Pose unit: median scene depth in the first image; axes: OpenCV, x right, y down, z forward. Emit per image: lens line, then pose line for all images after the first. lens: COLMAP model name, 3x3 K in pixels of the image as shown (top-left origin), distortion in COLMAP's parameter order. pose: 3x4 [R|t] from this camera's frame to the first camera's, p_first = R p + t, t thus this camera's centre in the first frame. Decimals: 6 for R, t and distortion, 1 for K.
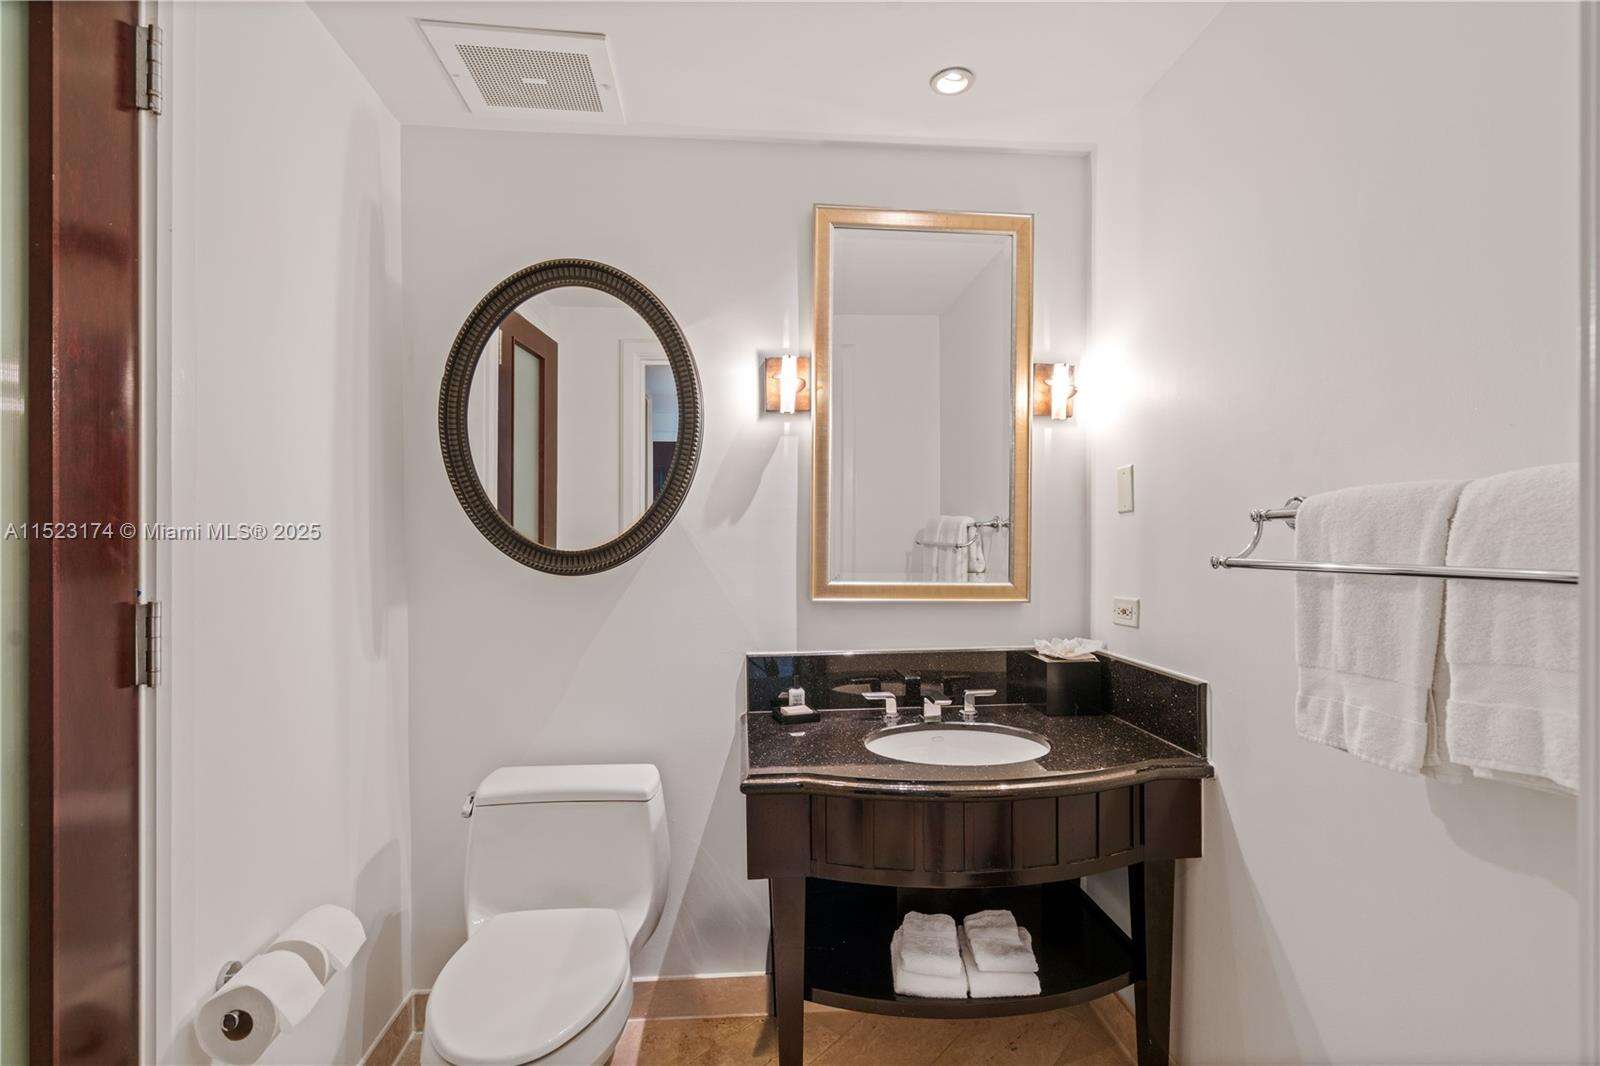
lens RADIAL K [[726.6, 0, 799.1], [0, 726.6, 531.3], [0, 0, 1]] dist [-0.000357, 0.001263]
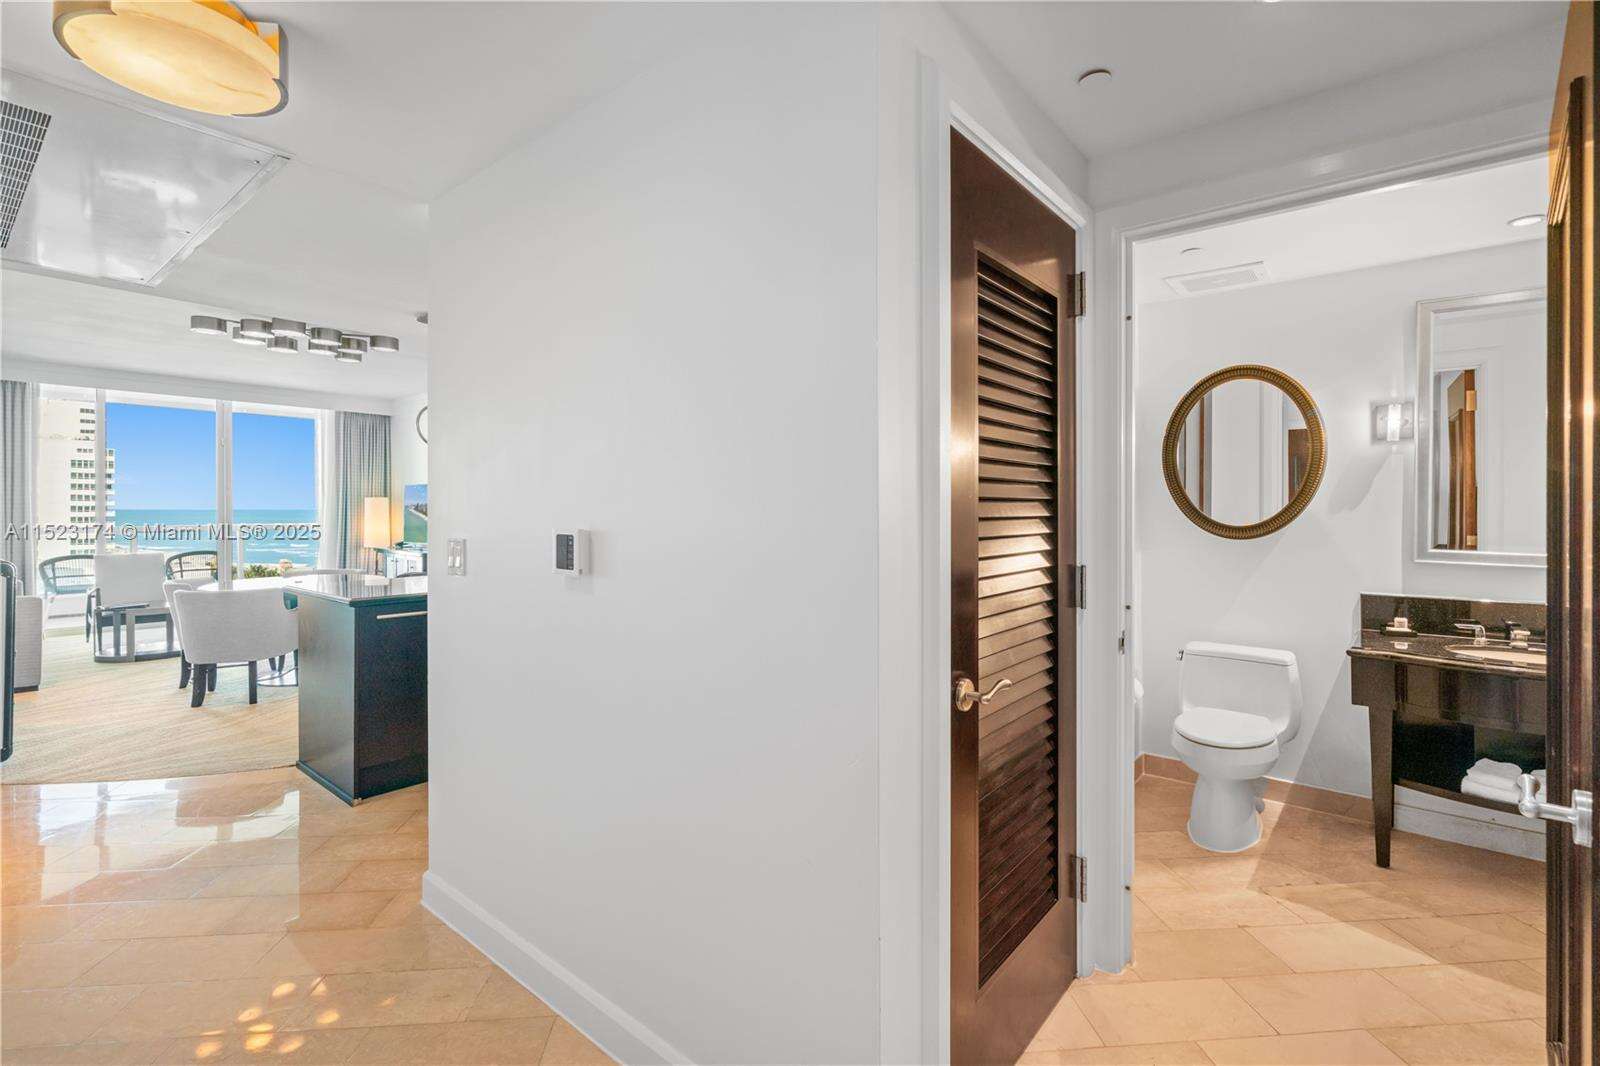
lens RADIAL K [[723.2, 0, 799.1], [0, 723.2, 512.5], [0, 0, 1]] dist [0.001123, 0.000222]
pose [[0.706612, -0.000008, -0.707601, 0.182692], [-0.001305, 0.999998, -0.001314, -0.004190], [0.707600, 0.001852, 0.706611, -1.002750]]
